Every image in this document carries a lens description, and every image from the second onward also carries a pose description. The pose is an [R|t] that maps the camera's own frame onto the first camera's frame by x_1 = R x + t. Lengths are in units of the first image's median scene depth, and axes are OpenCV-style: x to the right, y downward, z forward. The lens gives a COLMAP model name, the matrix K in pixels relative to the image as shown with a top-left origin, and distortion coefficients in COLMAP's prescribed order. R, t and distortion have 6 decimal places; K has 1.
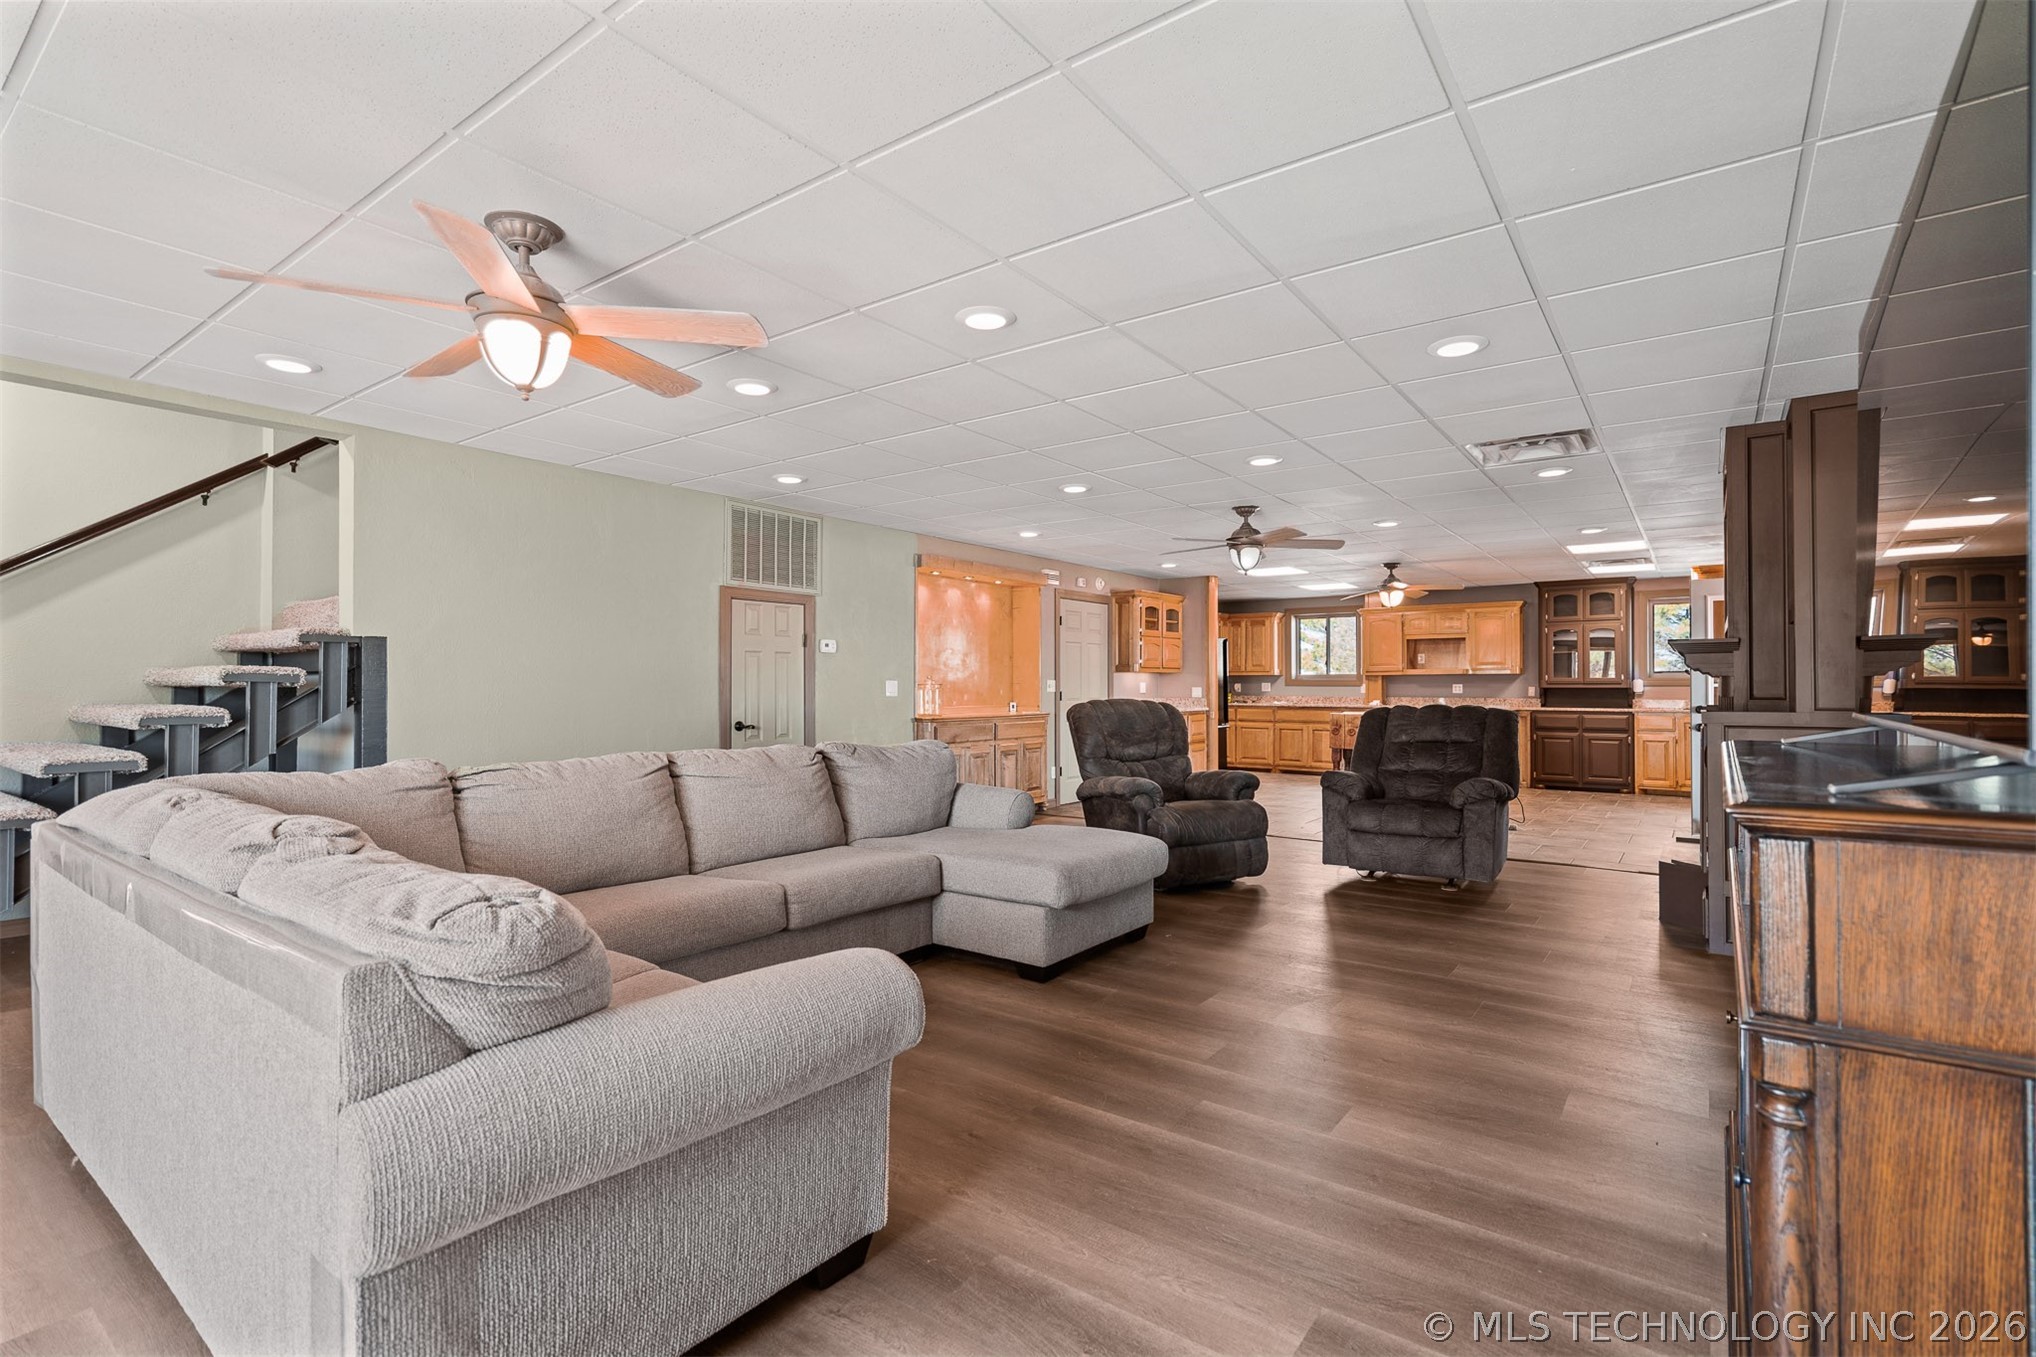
lens RADIAL K [[938.7, 0, 1018.0], [0, 938.7, 678.5], [0, 0, 1]] dist [0.000808, -0.000198]
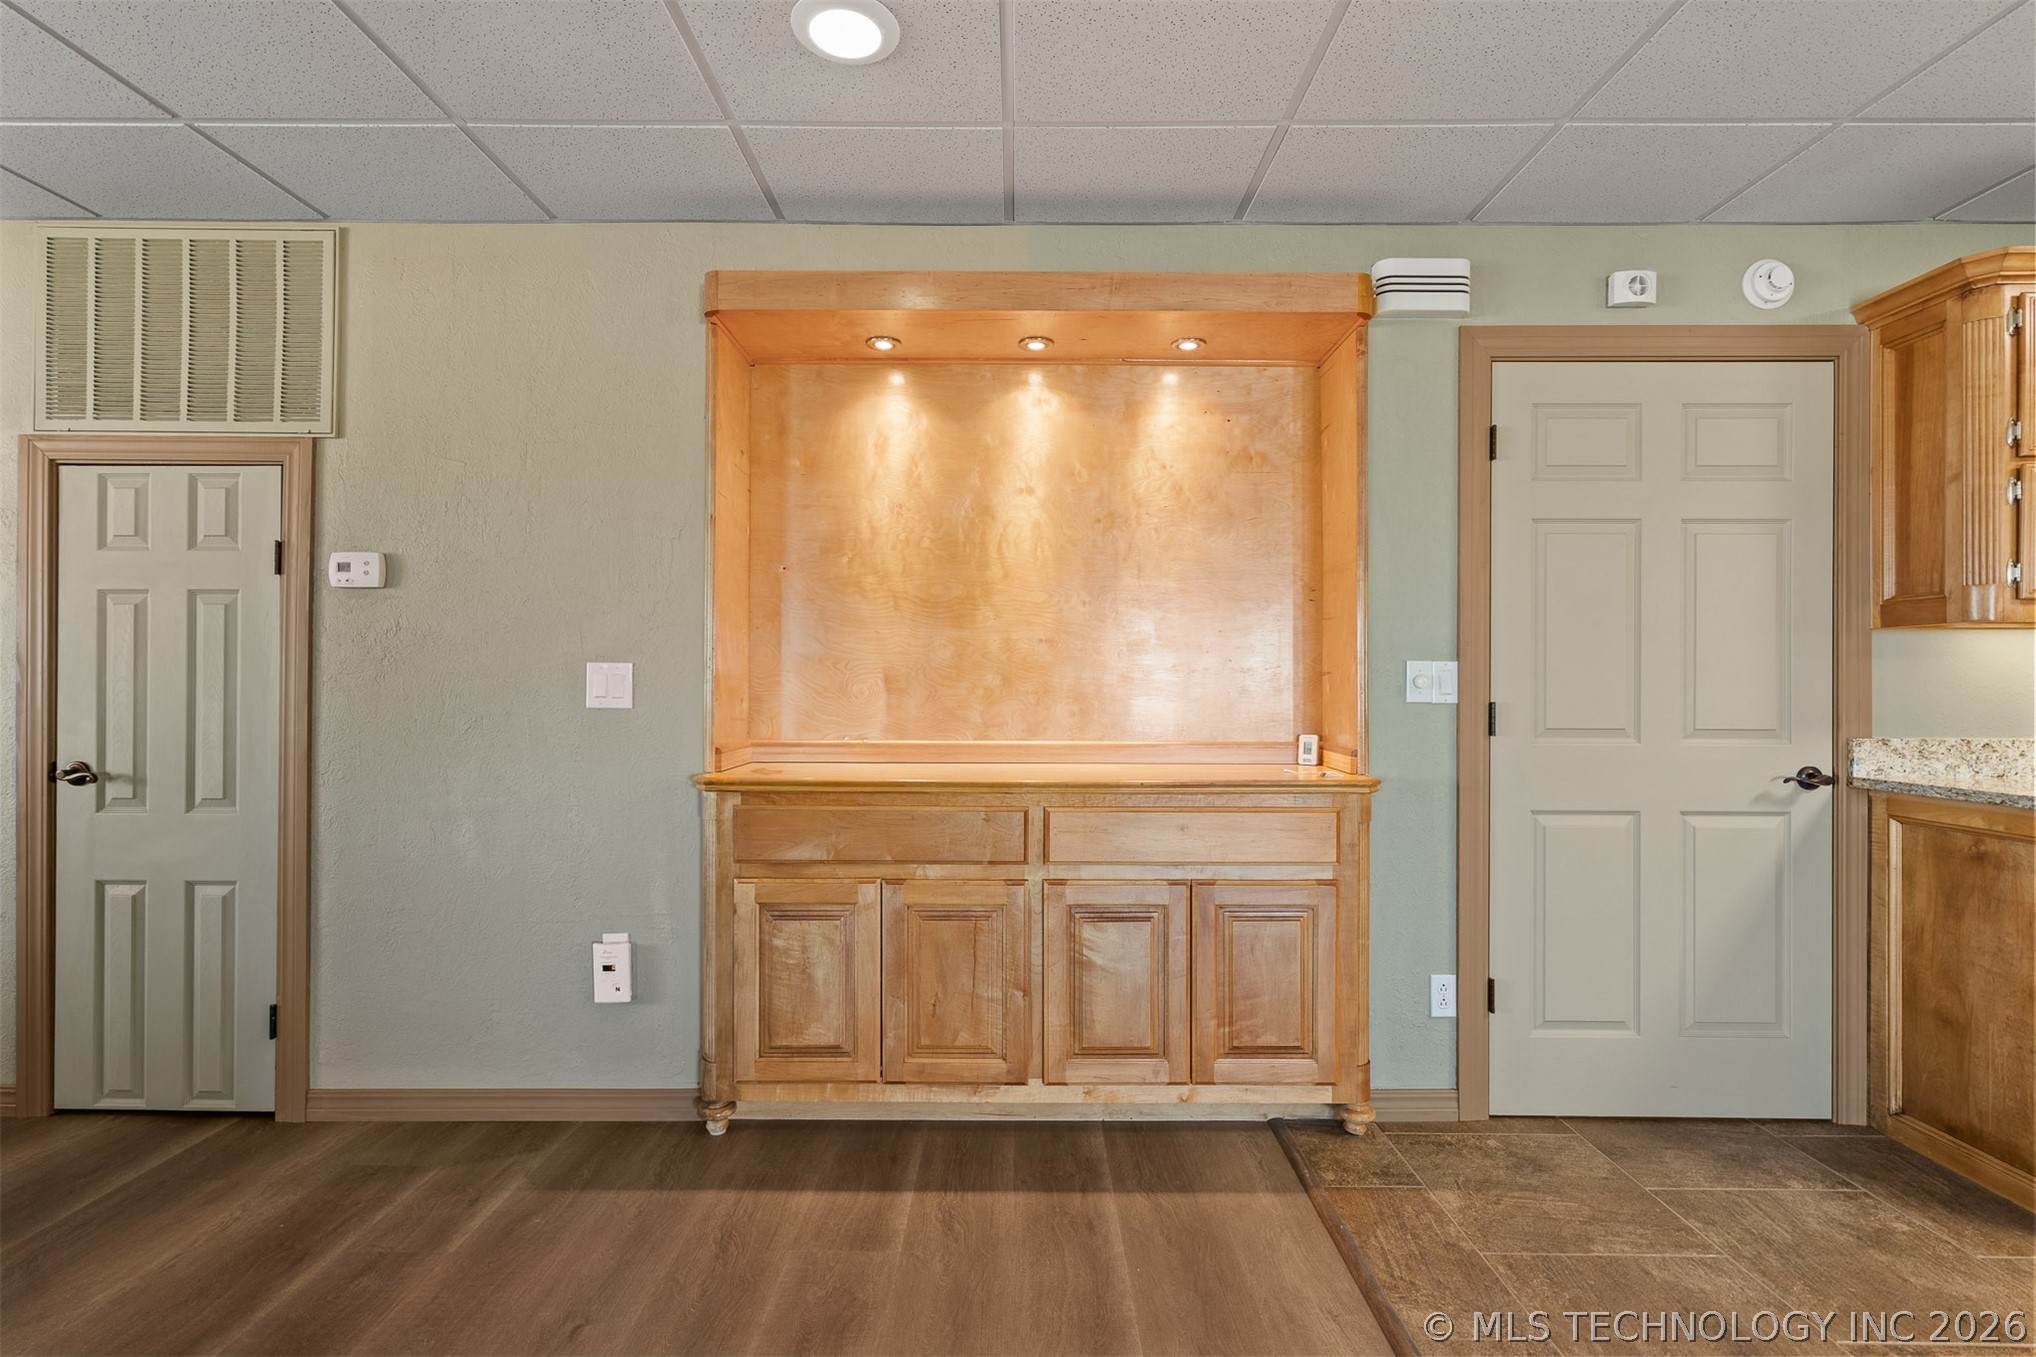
lens RADIAL K [[938.7, 0, 1018.0], [0, 938.7, 678.5], [0, 0, 1]] dist [0.000808, -0.000198]
pose [[0.587925, 0.000159, -0.808915, 0.165494], [0.002327, 0.999996, 0.001887, 0.005427], [0.808912, -0.002992, 0.587922, 0.651073]]
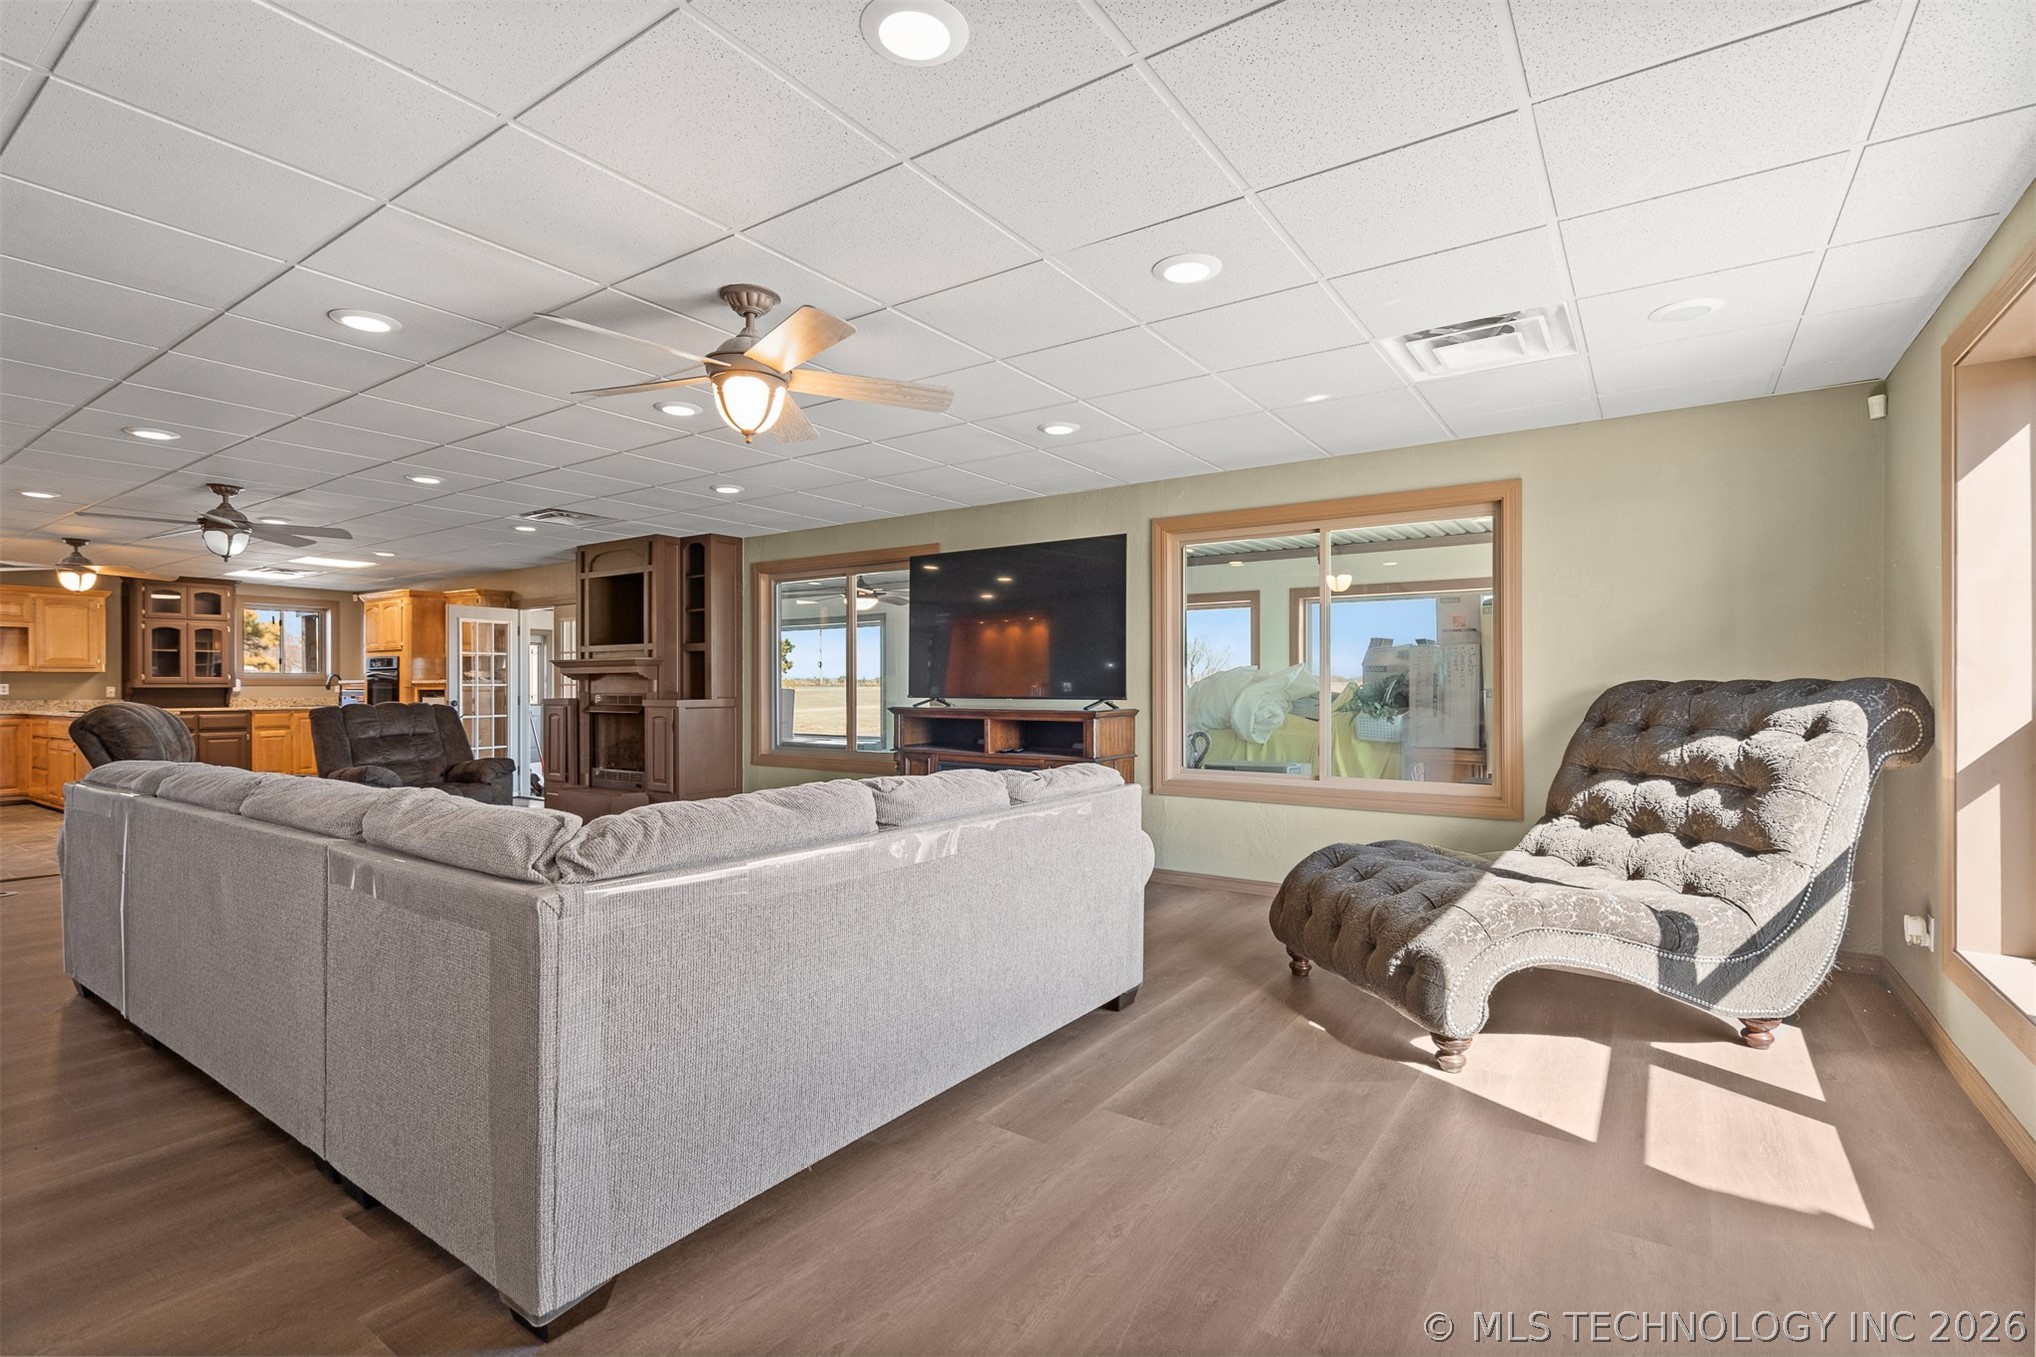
lens RADIAL K [[938.7, 0, 1018.0], [0, 938.7, 678.5], [0, 0, 1]] dist [0.000763, 0.000006]
pose [[-0.026763, 0.005703, 0.999626, -0.416466], [-0.006443, 0.999962, -0.005877, 0.000558], [-0.999621, -0.006598, -0.026725, 0.167831]]
